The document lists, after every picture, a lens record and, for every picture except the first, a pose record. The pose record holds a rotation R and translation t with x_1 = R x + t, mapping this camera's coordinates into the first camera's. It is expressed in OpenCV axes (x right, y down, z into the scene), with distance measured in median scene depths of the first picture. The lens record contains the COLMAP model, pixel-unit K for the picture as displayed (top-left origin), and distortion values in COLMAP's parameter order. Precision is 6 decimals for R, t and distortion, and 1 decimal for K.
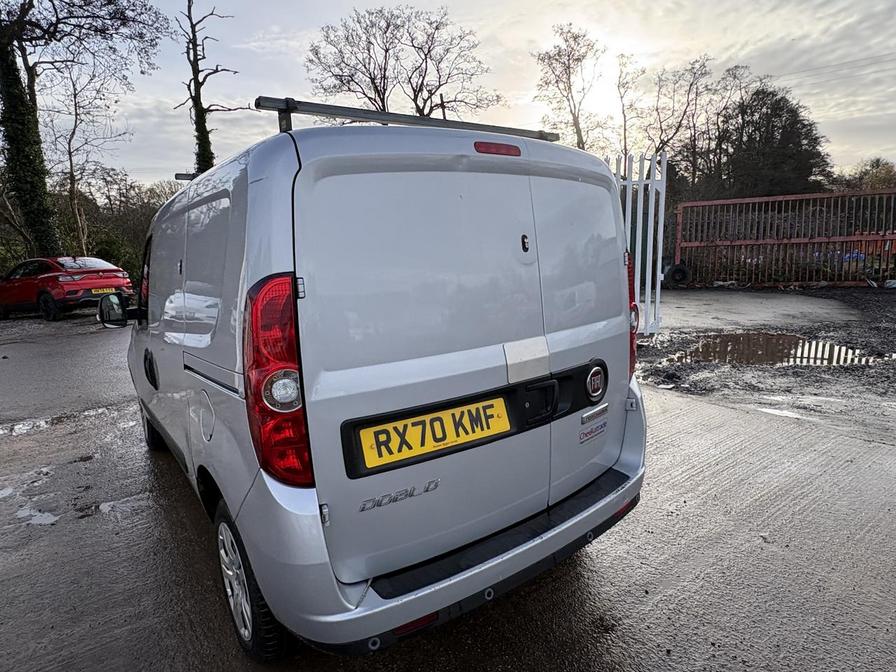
lens RADIAL K [[519.4, 0, 452.6], [0, 519.4, 340.8], [0, 0, 1]] dist [0.005320, -0.005571]
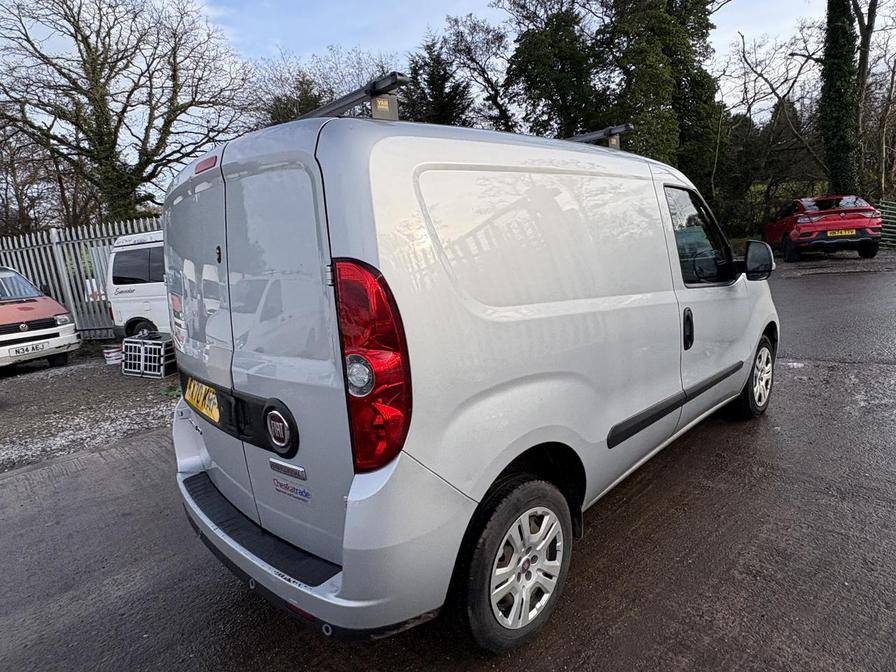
lens RADIAL K [[519.4, 0, 448.3], [0, 519.4, 335.3], [0, 0, 1]] dist [0.005320, -0.005571]
pose [[0.127906, 0.213854, -0.968456, 0.117454], [-0.093684, 0.974715, 0.202863, -0.027437], [0.987352, 0.064781, 0.144707, 0.127689]]
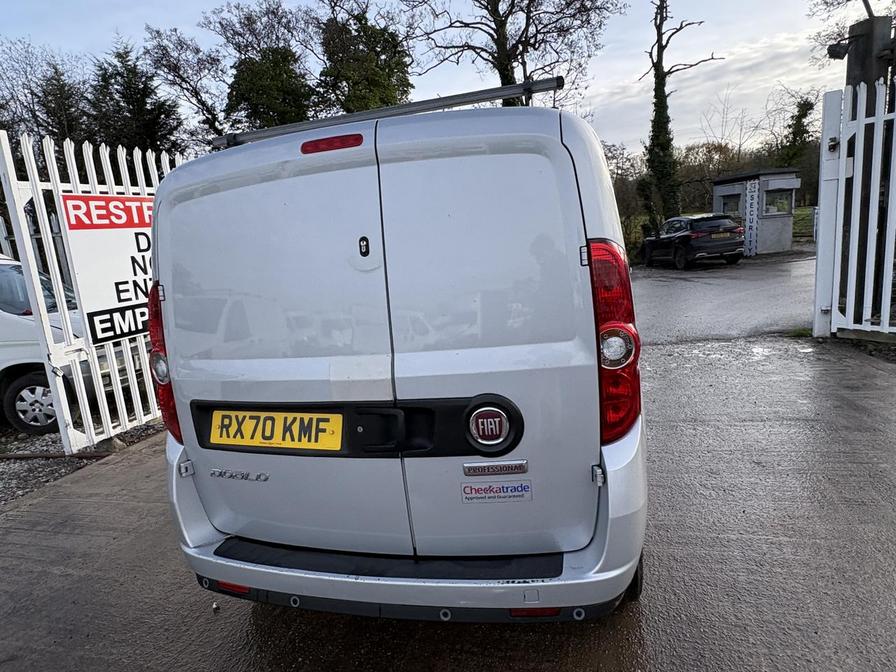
lens RADIAL K [[519.4, 0, 446.9], [0, 519.4, 337.0], [0, 0, 1]] dist [0.005320, -0.005571]
pose [[0.626407, 0.120707, -0.770094, 0.089350], [-0.072379, 0.992676, 0.096721, -0.012871], [0.776129, -0.004848, 0.630556, 0.054960]]
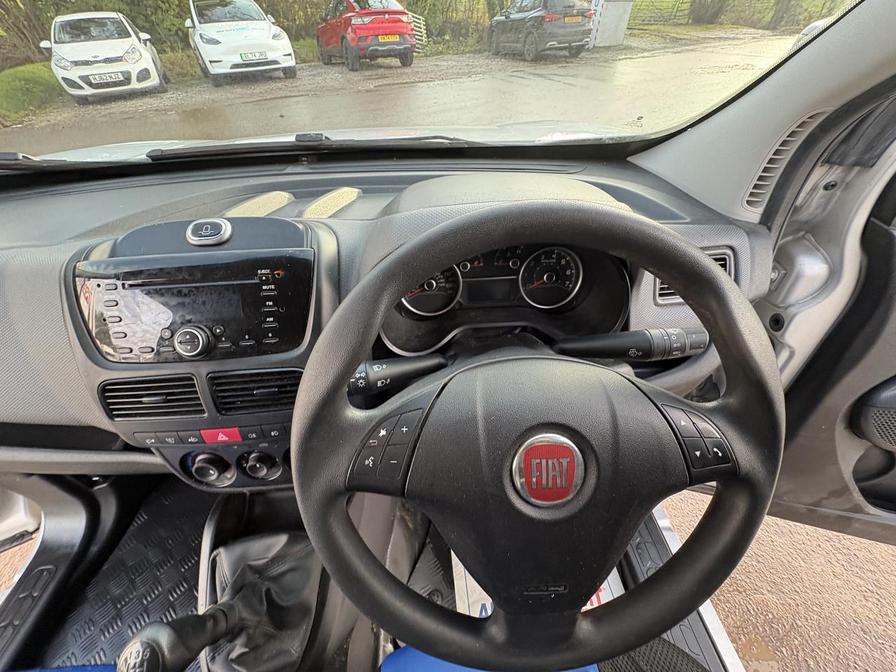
lens RADIAL K [[355.6, 0, 449.5], [0, 355.6, 334.7], [0, 0, 1]] dist [0.000605, -0.000238]
pose [[0.839264, 0.383739, -0.385202, -0.056471], [-0.106748, 0.810951, 0.575294, -0.026648], [0.533143, -0.441704, 0.721565, 0.208128]]
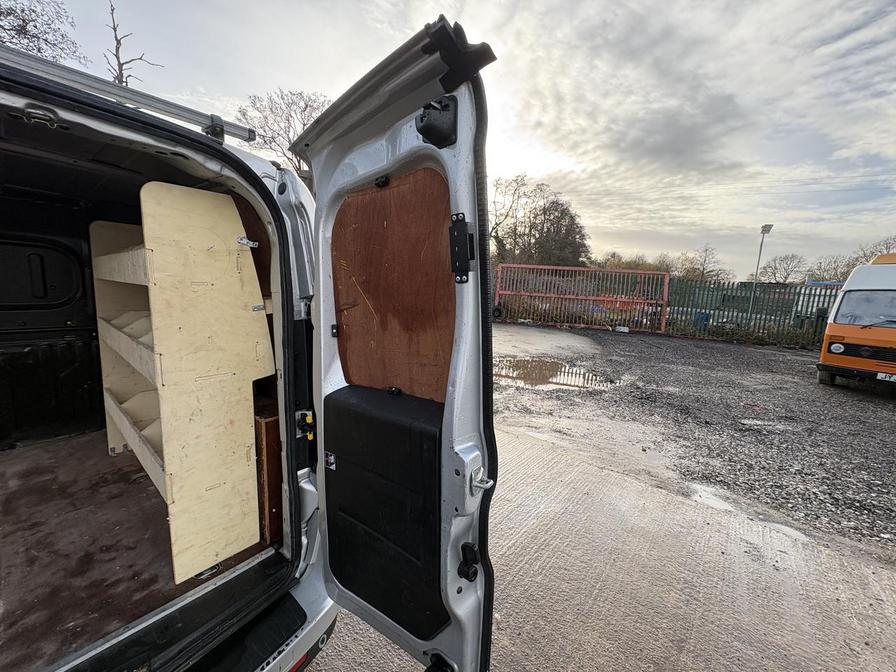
lens RADIAL K [[355.6, 0, 448.7], [0, 355.6, 342.0], [0, 0, 1]] dist [0.000605, -0.000238]
pose [[0.964918, 0.057200, 0.256244, 0.042261], [-0.053982, 0.998350, -0.019580, -0.013858], [-0.256941, 0.005061, 0.966414, 0.053415]]
